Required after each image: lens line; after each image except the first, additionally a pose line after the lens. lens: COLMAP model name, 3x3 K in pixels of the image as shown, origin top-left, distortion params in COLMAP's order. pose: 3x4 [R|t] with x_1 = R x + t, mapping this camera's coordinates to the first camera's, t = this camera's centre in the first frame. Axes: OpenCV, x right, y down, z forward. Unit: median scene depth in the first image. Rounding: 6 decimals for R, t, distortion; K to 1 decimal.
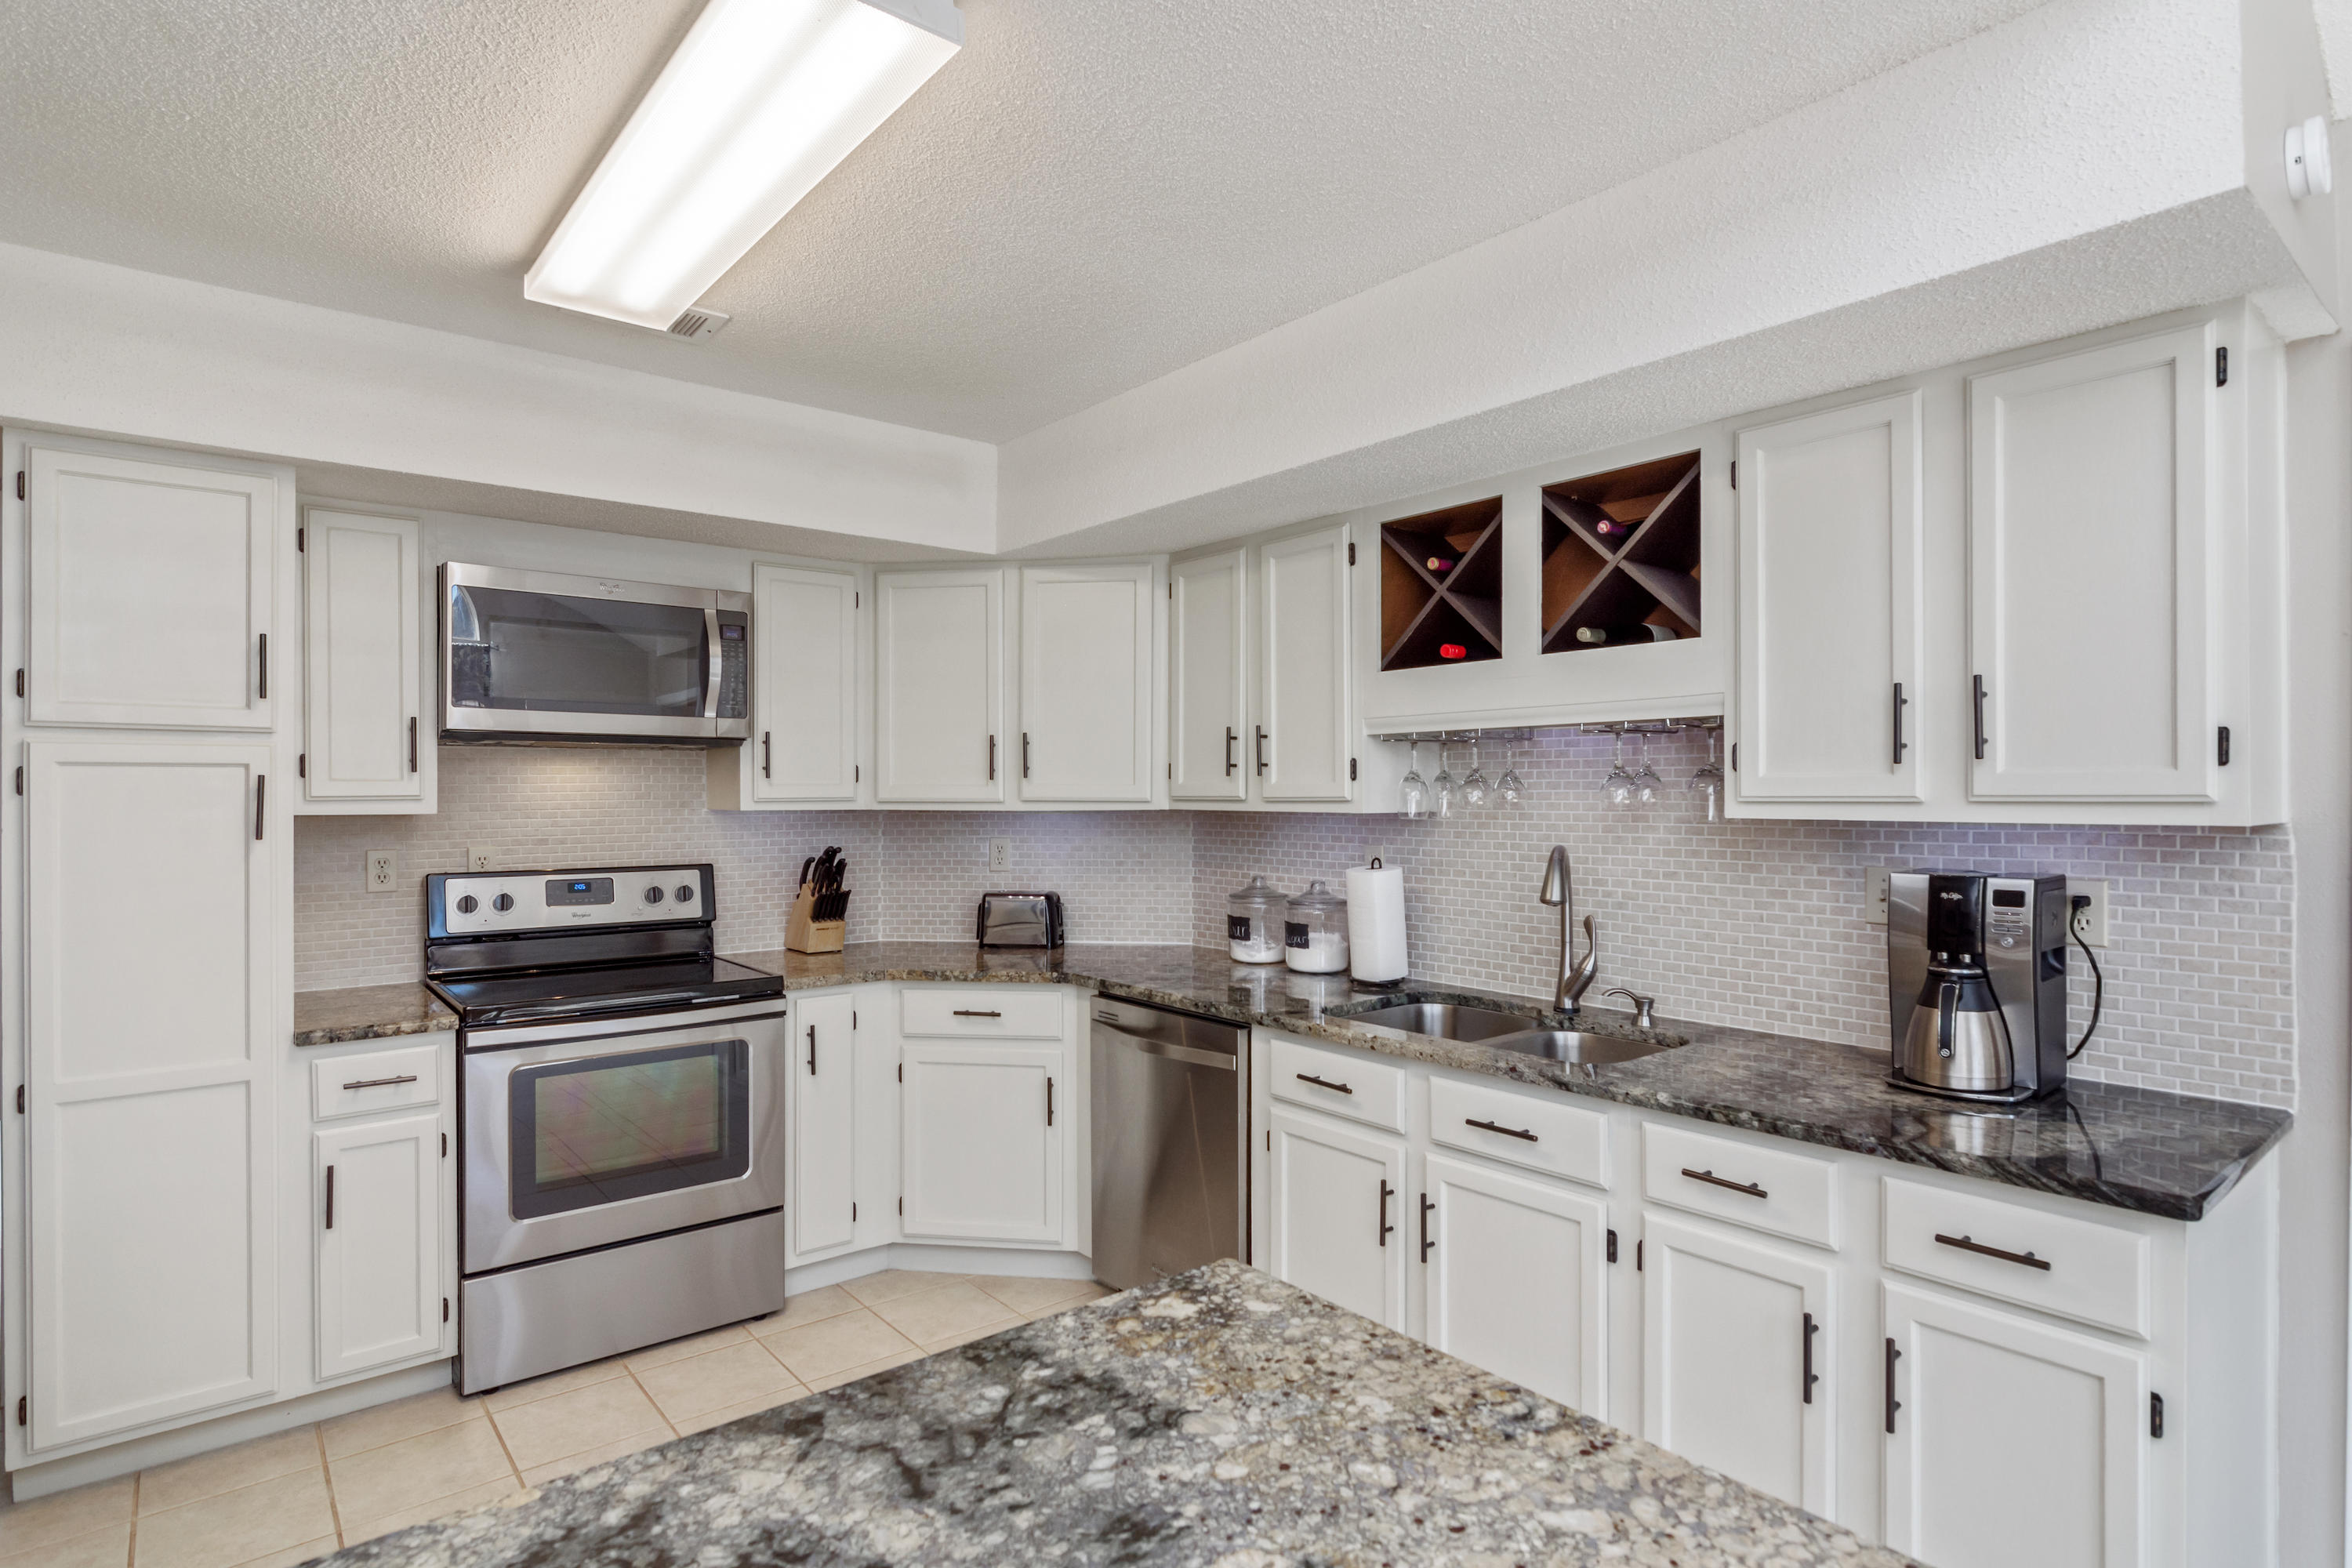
lens RADIAL K [[1219.4, 0, 1176.0], [0, 1219.4, 784.0], [0, 0, 1]] dist [-0.000613, 0.000402]
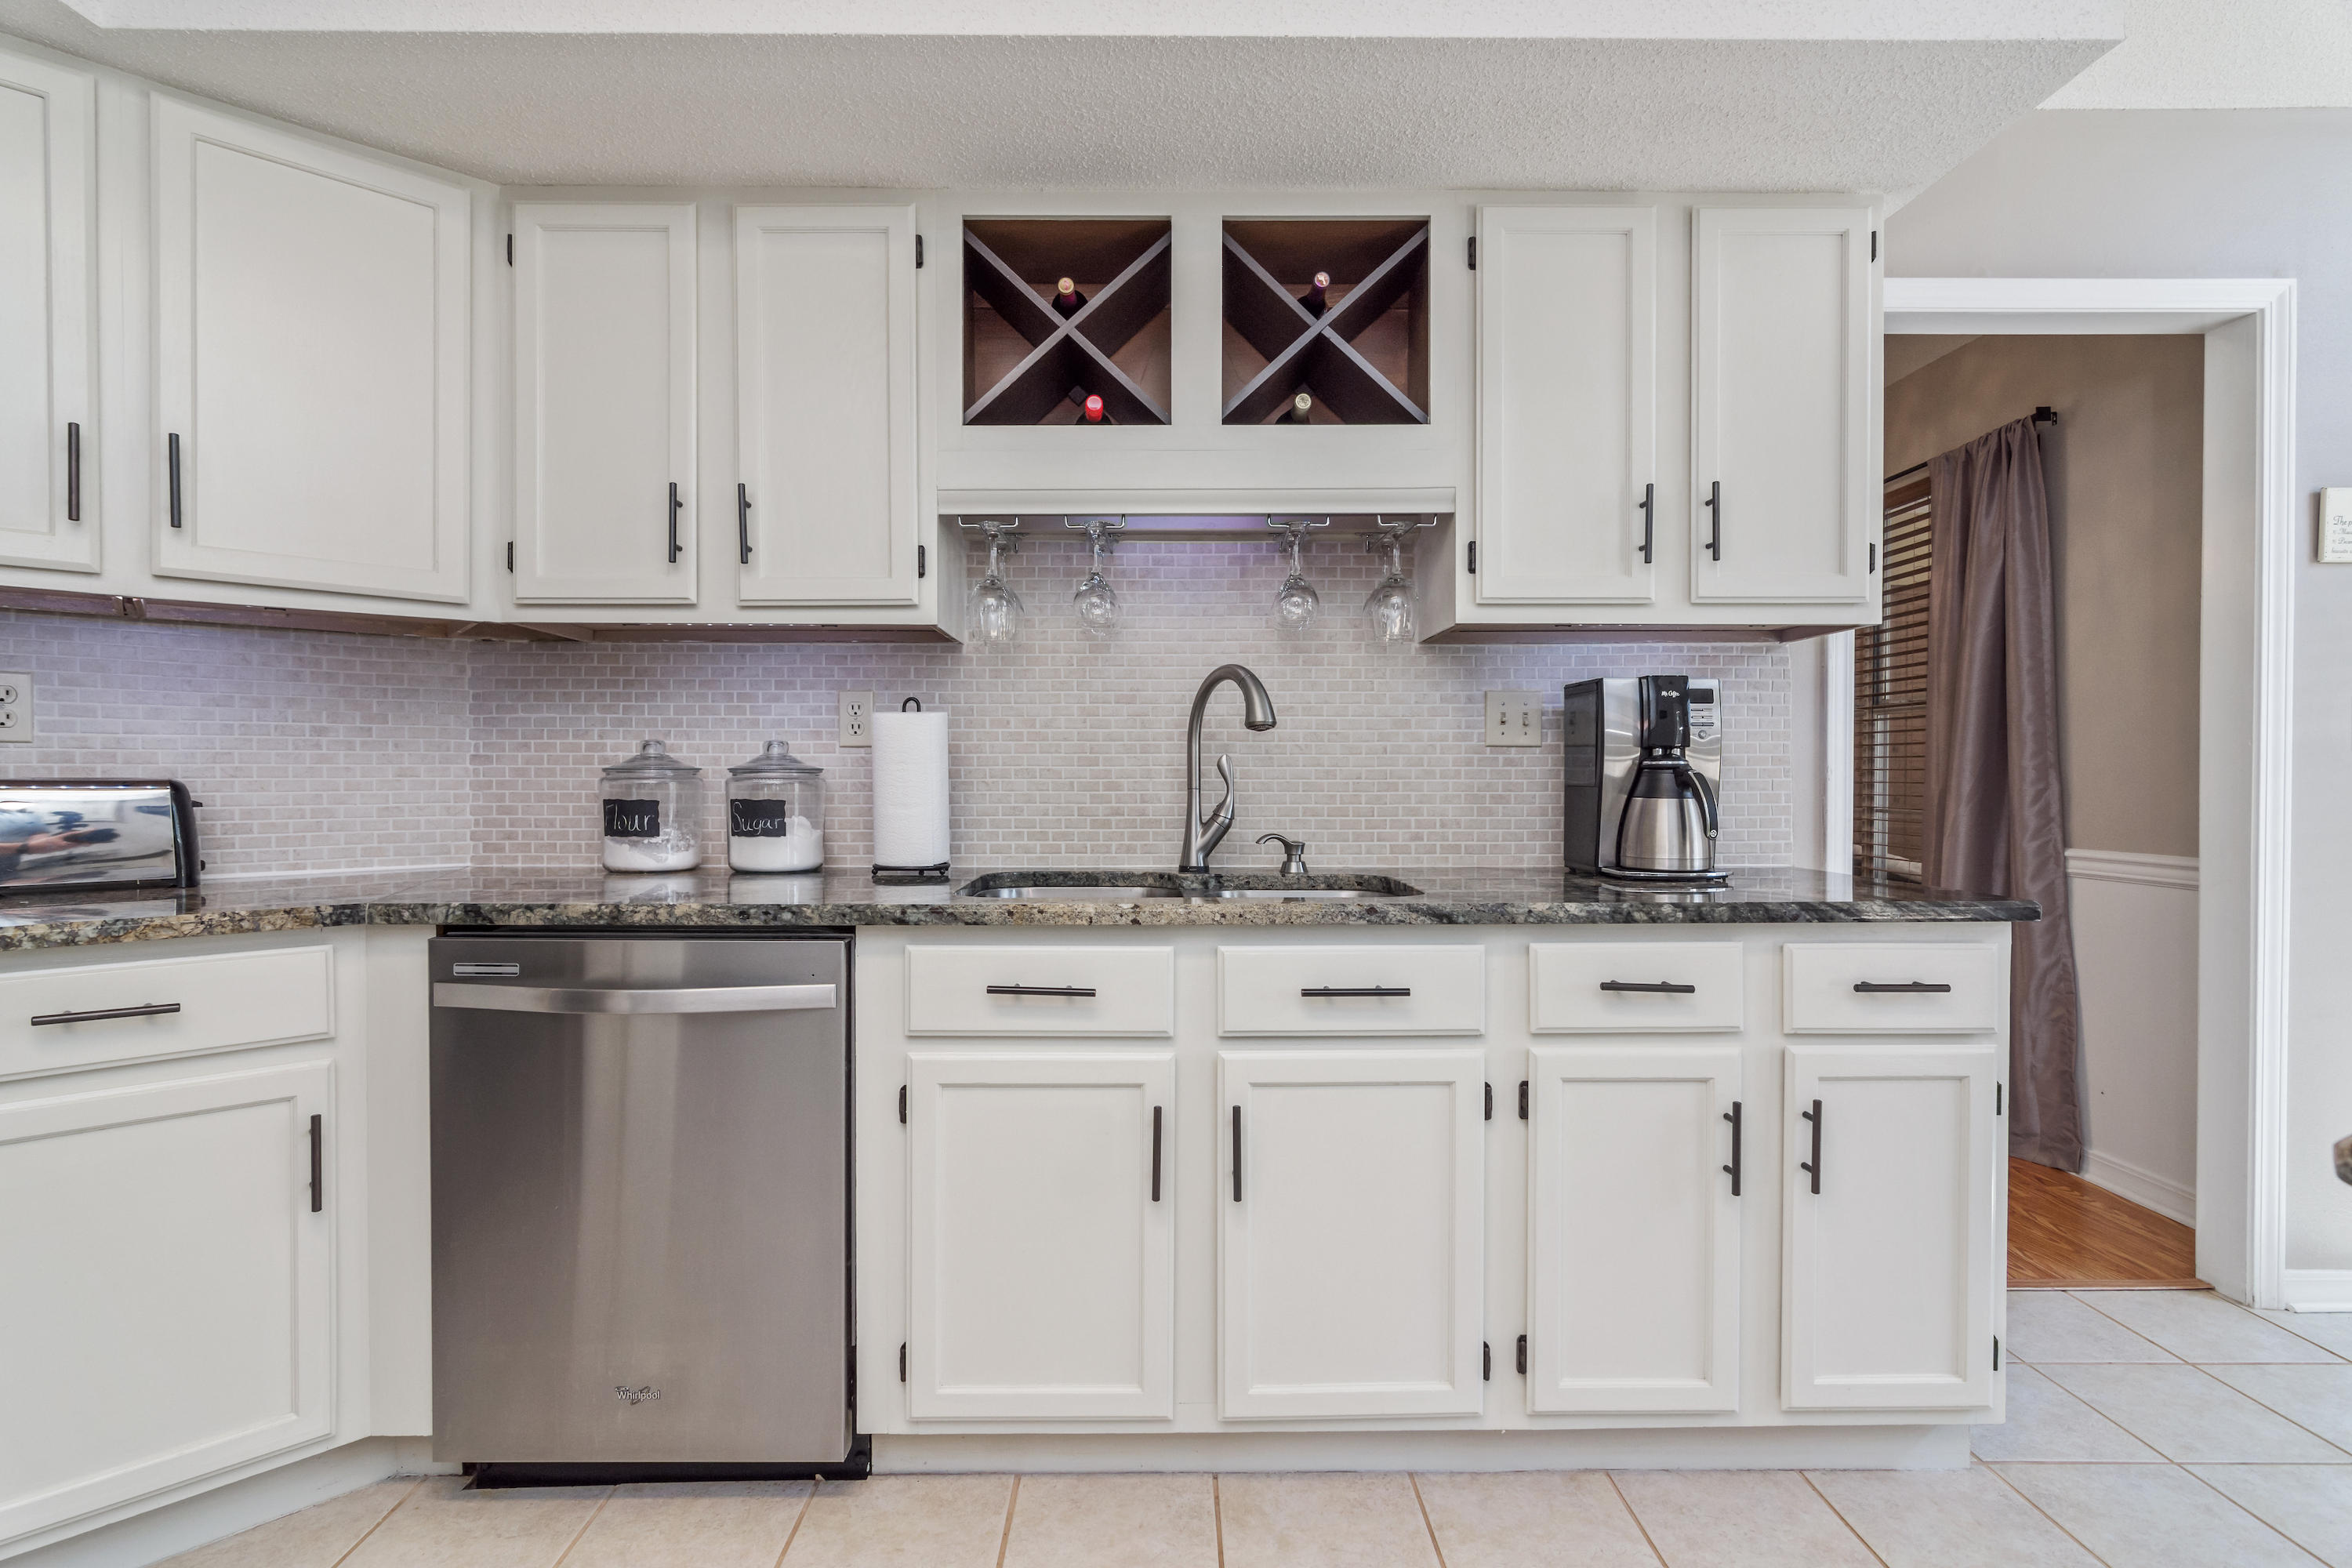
lens RADIAL K [[1120.8, 0, 1180.6], [0, 1120.8, 789.3], [0, 0, 1]] dist [-0.001044, 0.000152]
pose [[0.622434, -0.007965, 0.782631, -0.289782], [-0.004431, 0.999896, 0.013700, 0.119618], [-0.782659, -0.011995, 0.622335, 0.531075]]
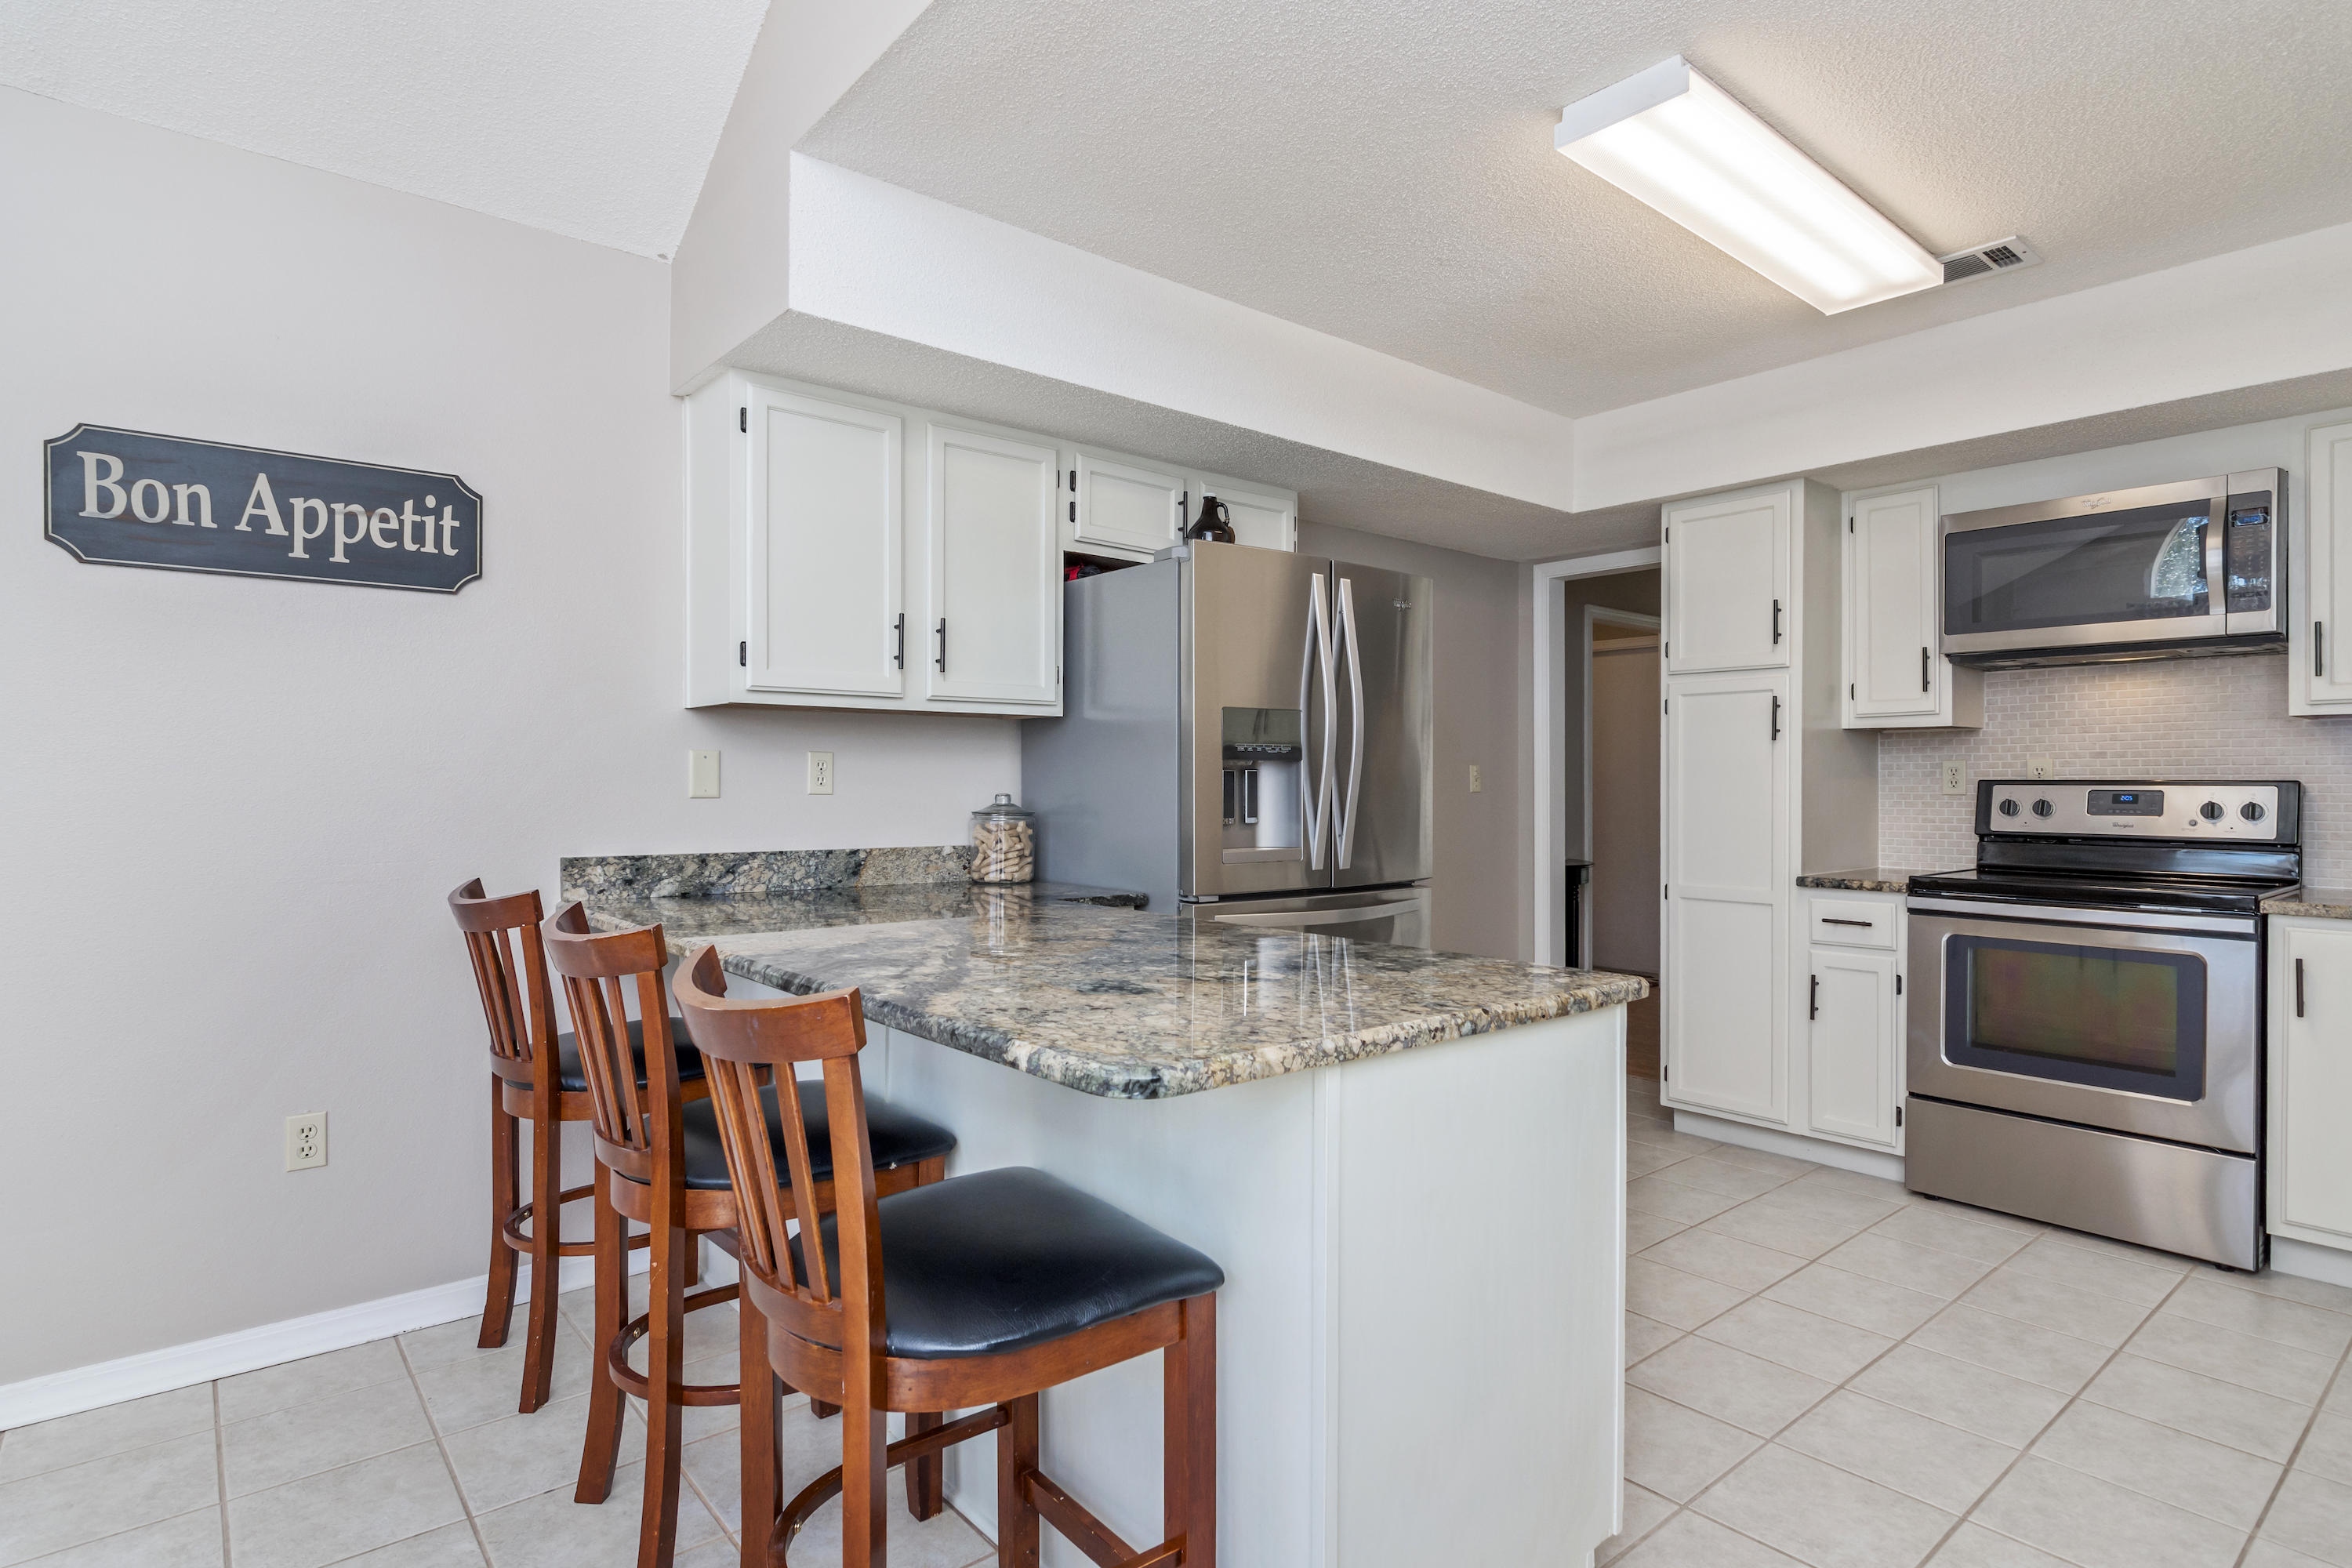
lens RADIAL K [[1224.1, 0, 1186.2], [0, 1224.1, 782.4], [0, 0, 1]] dist [0.030427, -0.000865]
pose [[0.028115, 0.002725, -0.999601, 0.664098], [-0.000022, 0.999996, 0.002725, 0.086214], [0.999605, -0.000054, 0.028115, 0.236610]]
